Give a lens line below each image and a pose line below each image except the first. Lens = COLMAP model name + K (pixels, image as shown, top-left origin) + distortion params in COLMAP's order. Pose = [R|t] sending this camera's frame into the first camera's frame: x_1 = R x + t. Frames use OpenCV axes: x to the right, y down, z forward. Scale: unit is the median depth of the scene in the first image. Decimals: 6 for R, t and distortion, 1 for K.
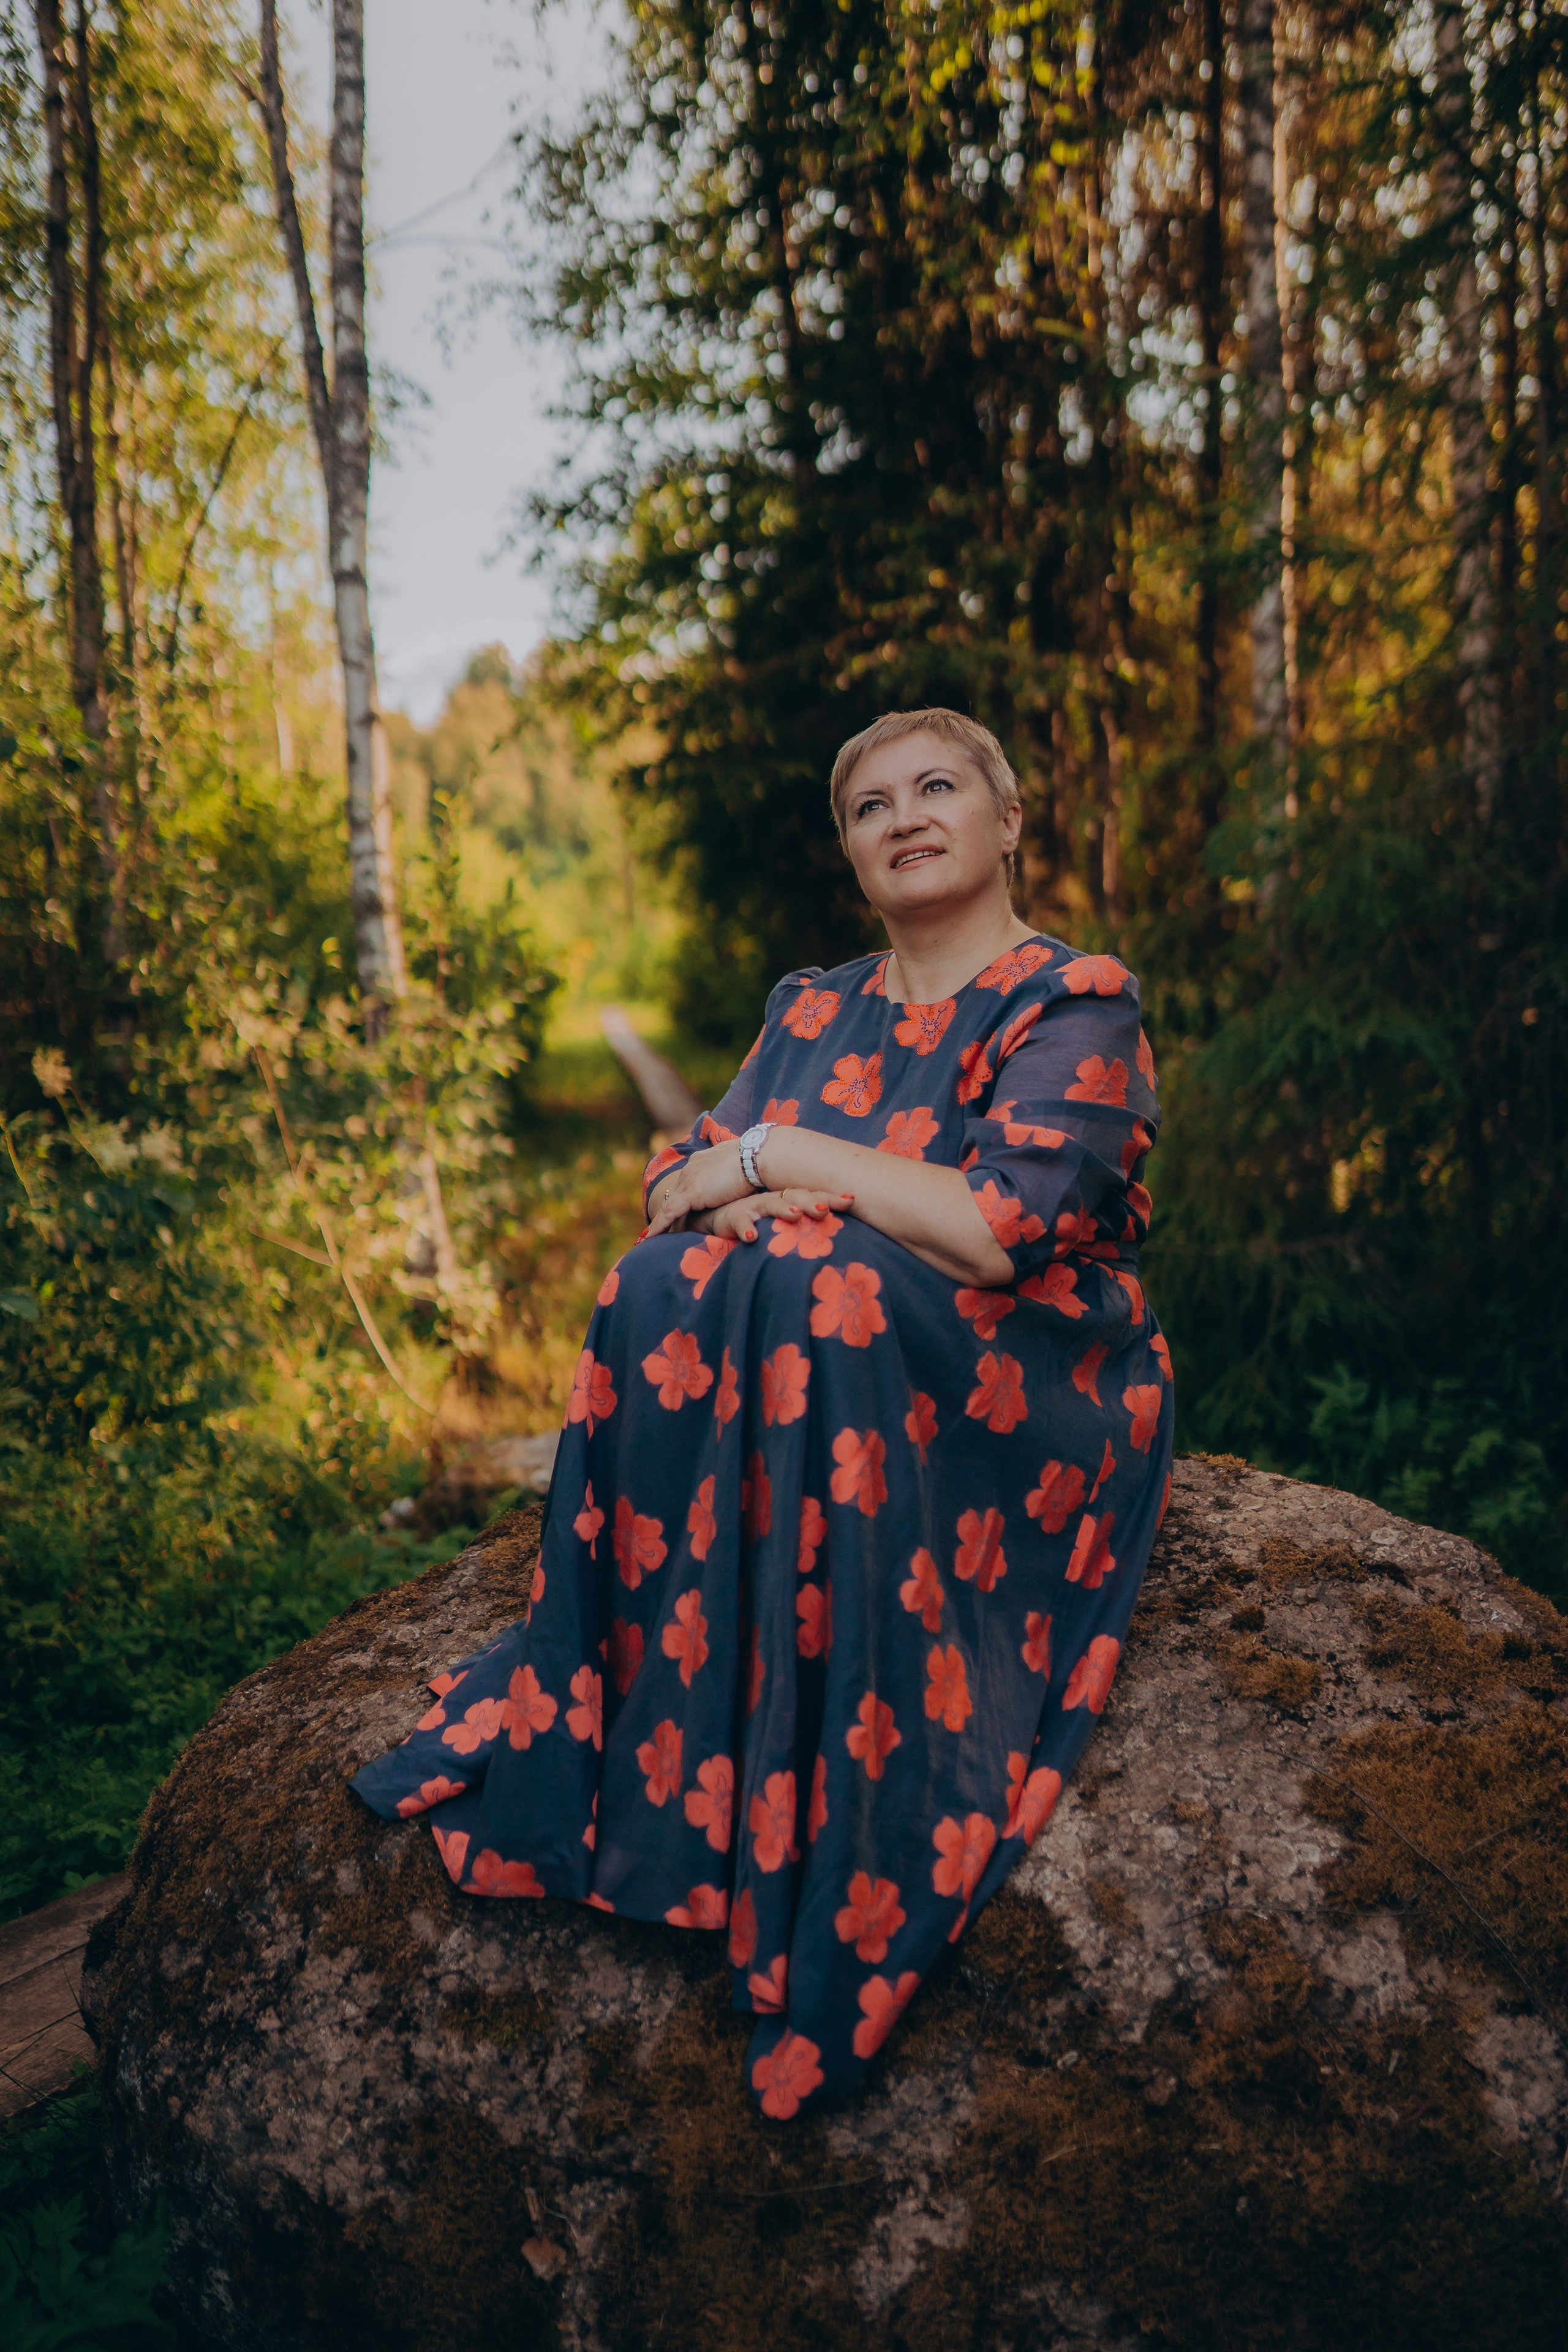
lens RADIAL K [[2277.0, 0, 784.0], [0, 2277.0, 1176.0], [0, 0, 1]] dist [0.004512, 0.312449]
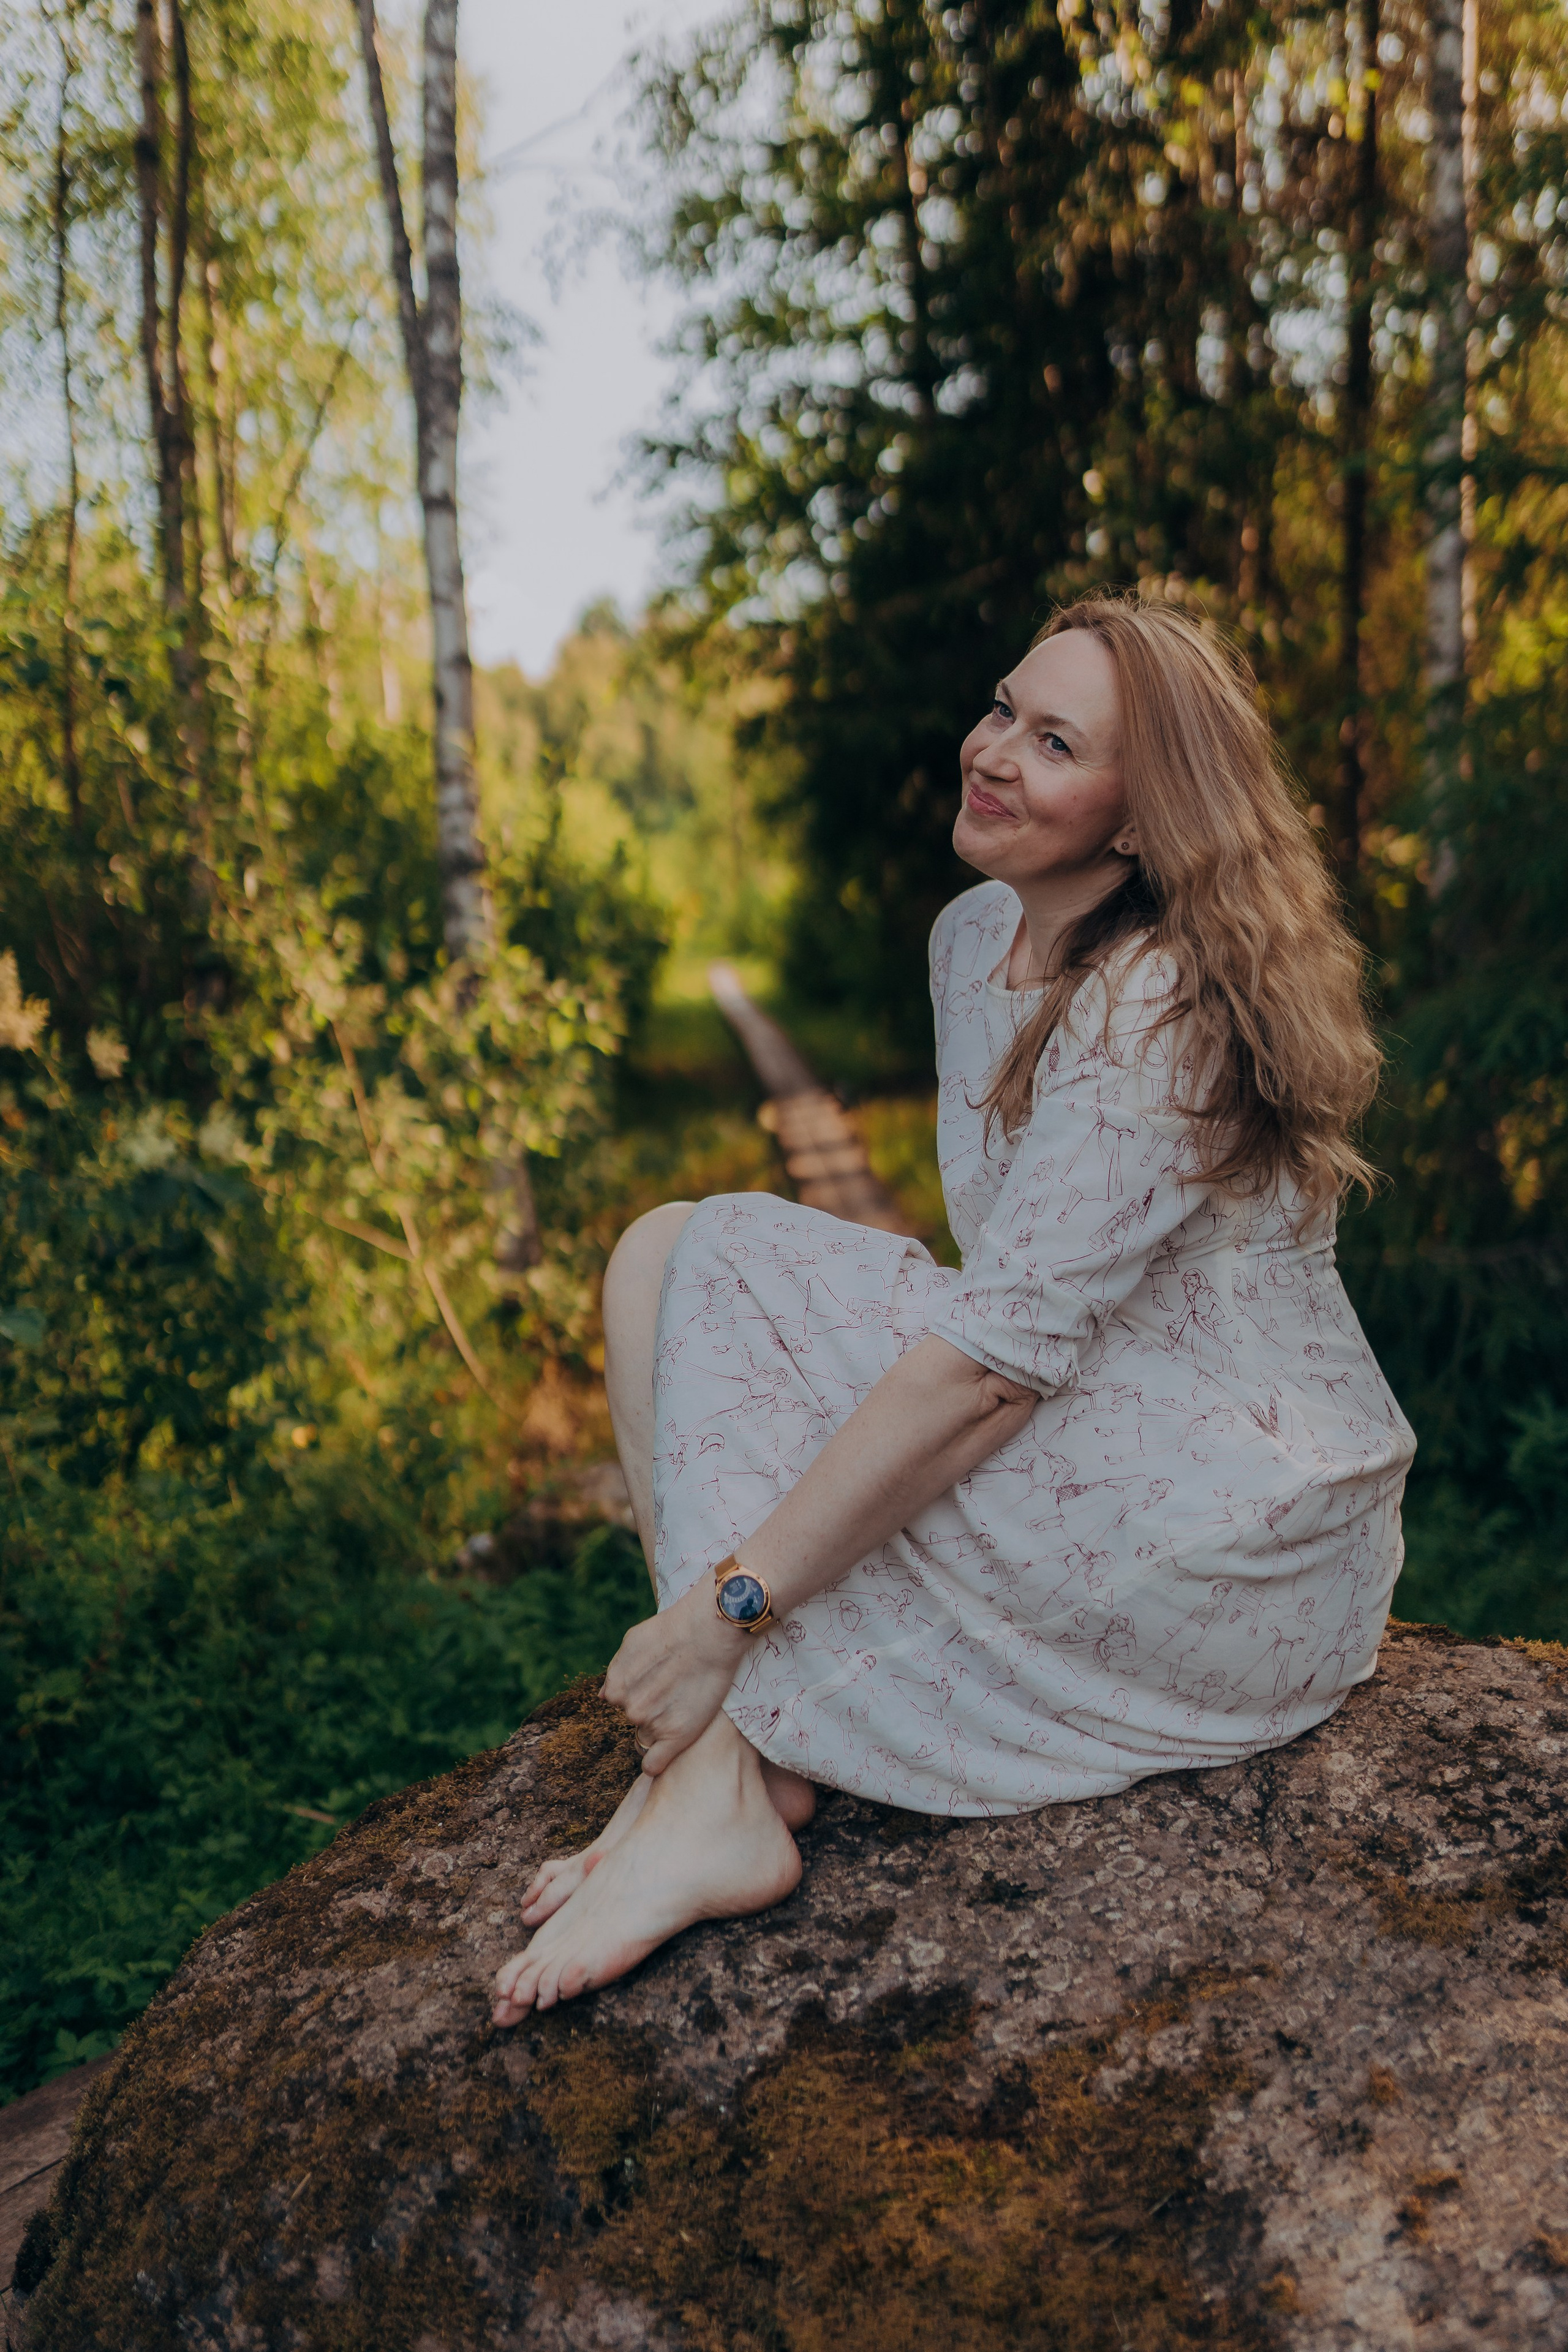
lens RADIAL K [[2188.2, 0, 784.0], [0, 2188.2, 1176.0], [0, 0, 1]] dist [0.152687, -0.209128]
pose [[0.998915, 0.011874, -0.045035, -0.008493], [-0.010735, 0.999619, 0.025431, -0.016915], [0.045320, -0.024920, 0.998662, 0.110813]]
